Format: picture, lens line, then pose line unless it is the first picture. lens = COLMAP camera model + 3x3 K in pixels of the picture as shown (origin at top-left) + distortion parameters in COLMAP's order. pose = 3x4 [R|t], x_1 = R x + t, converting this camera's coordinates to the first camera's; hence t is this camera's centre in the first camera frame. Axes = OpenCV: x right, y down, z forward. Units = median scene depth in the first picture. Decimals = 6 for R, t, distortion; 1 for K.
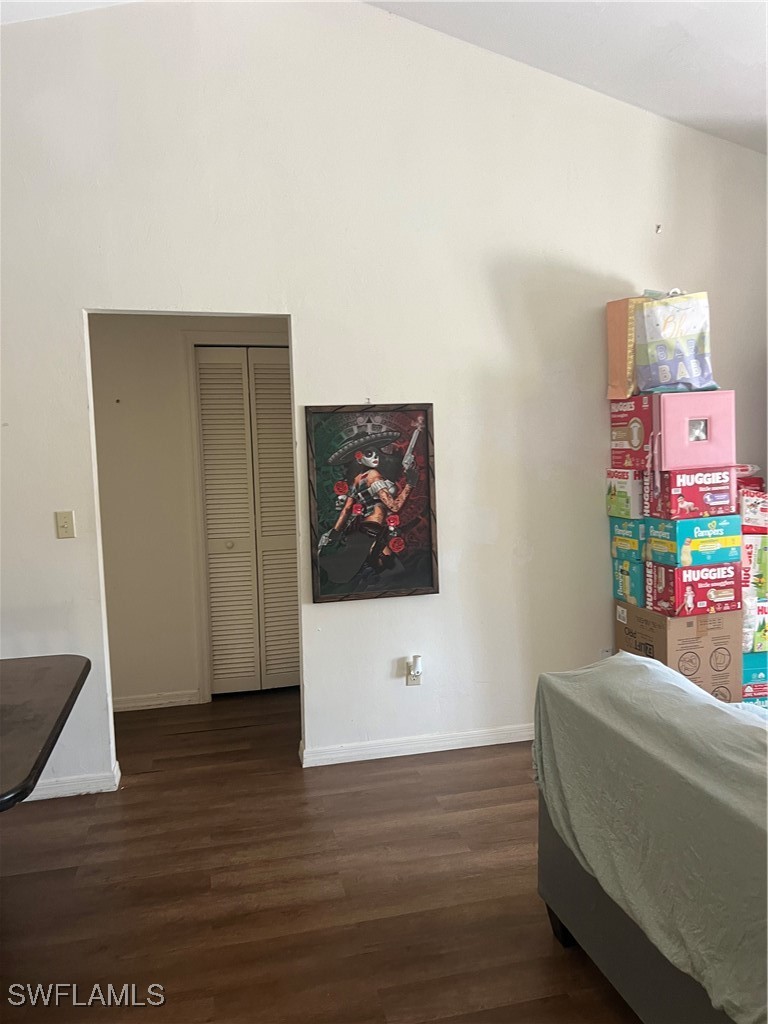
lens RADIAL K [[779.9, 0, 388.2], [0, 779.9, 524.2], [0, 0, 1]] dist [0.047962, -0.059690]
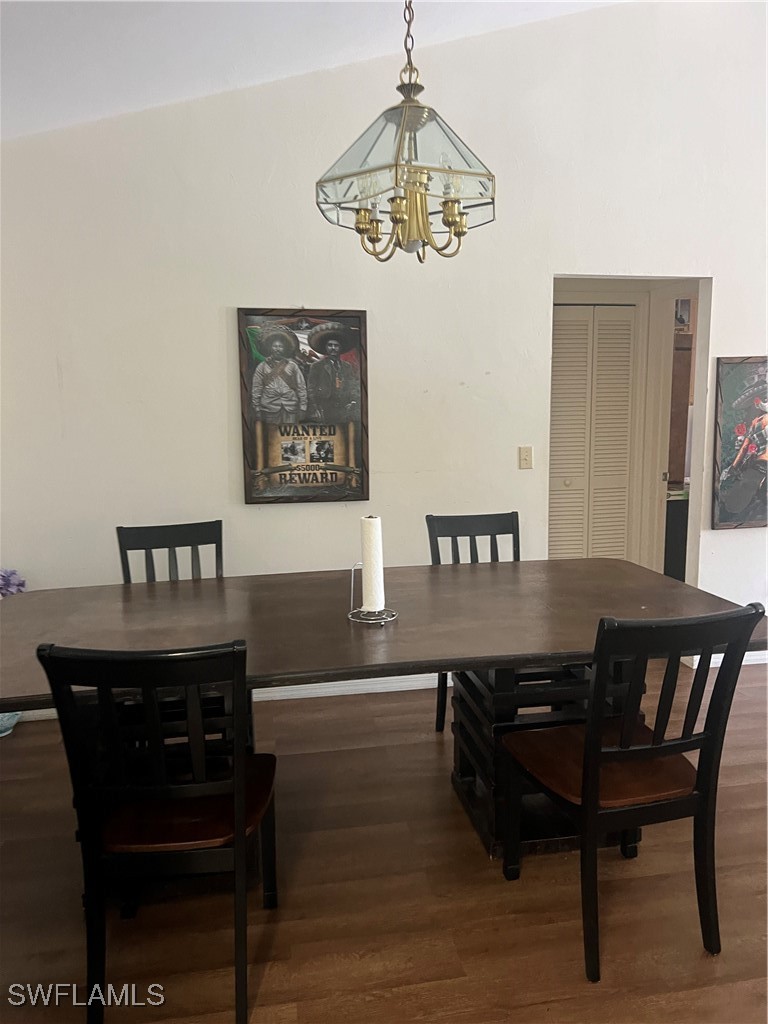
lens RADIAL K [[779.9, 0, 388.2], [0, 779.9, 524.2], [0, 0, 1]] dist [0.047962, -0.059690]
pose [[0.998324, 0.017392, -0.055198, -0.513190], [-0.014506, 0.998528, 0.052269, 0.039485], [0.056026, -0.051380, 0.997106, -0.186794]]
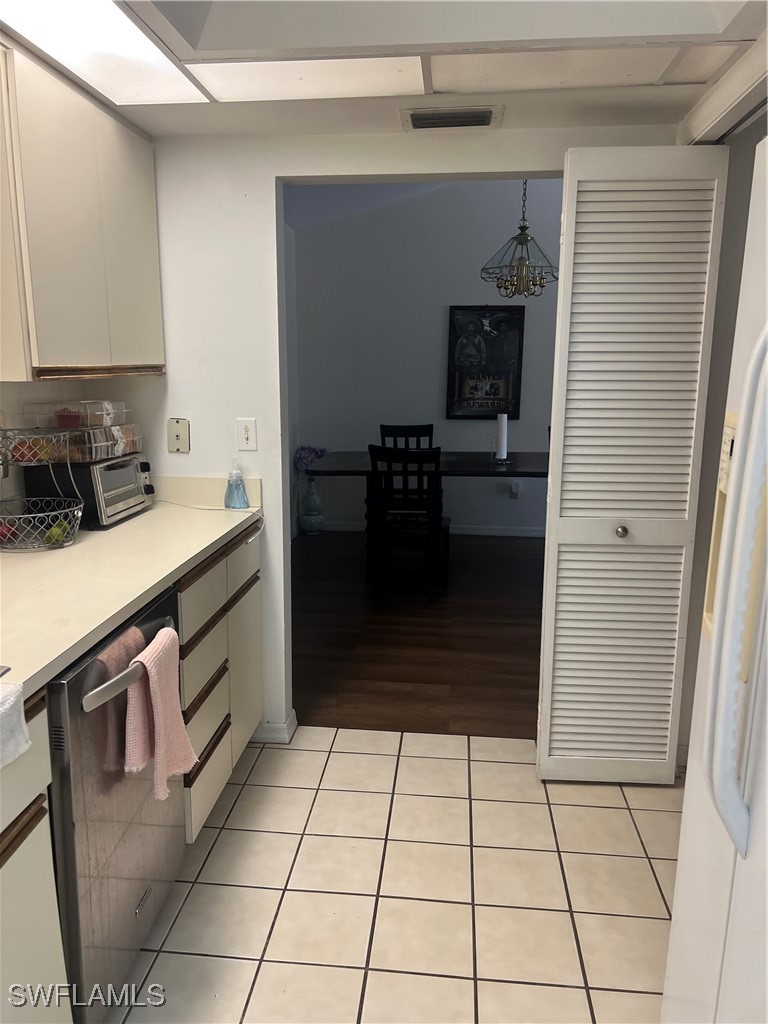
lens RADIAL K [[775.4, 0, 362.6], [0, 775.4, 544.6], [0, 0, 1]] dist [0.071048, -0.057033]
pose [[0.937321, 0.099088, -0.334083, -0.305147], [-0.056858, 0.989360, 0.133917, 0.129354], [0.343798, -0.106528, 0.932982, -0.967596]]
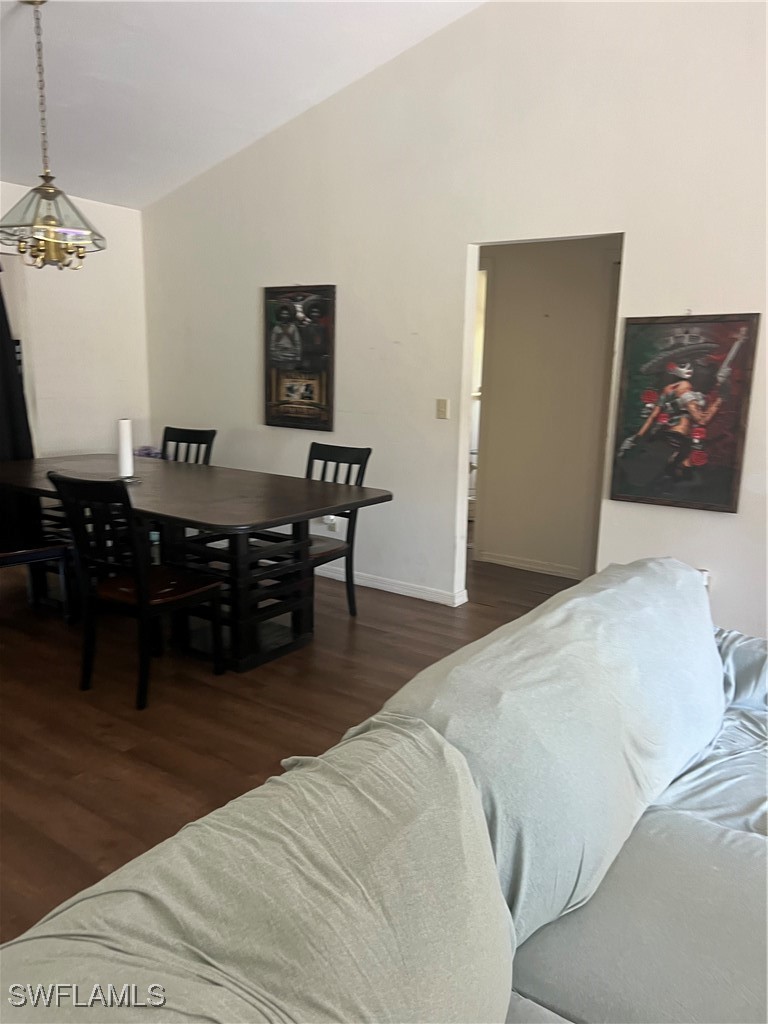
lens RADIAL K [[767.5, 0, 382.9], [0, 767.5, 516.4], [0, 0, 1]] dist [0.051648, -0.063408]
pose [[0.649625, 0.183600, -0.737753, 0.509044], [-0.113839, 0.982952, 0.144380, 0.003344], [0.751684, -0.009808, 0.659451, 0.035896]]
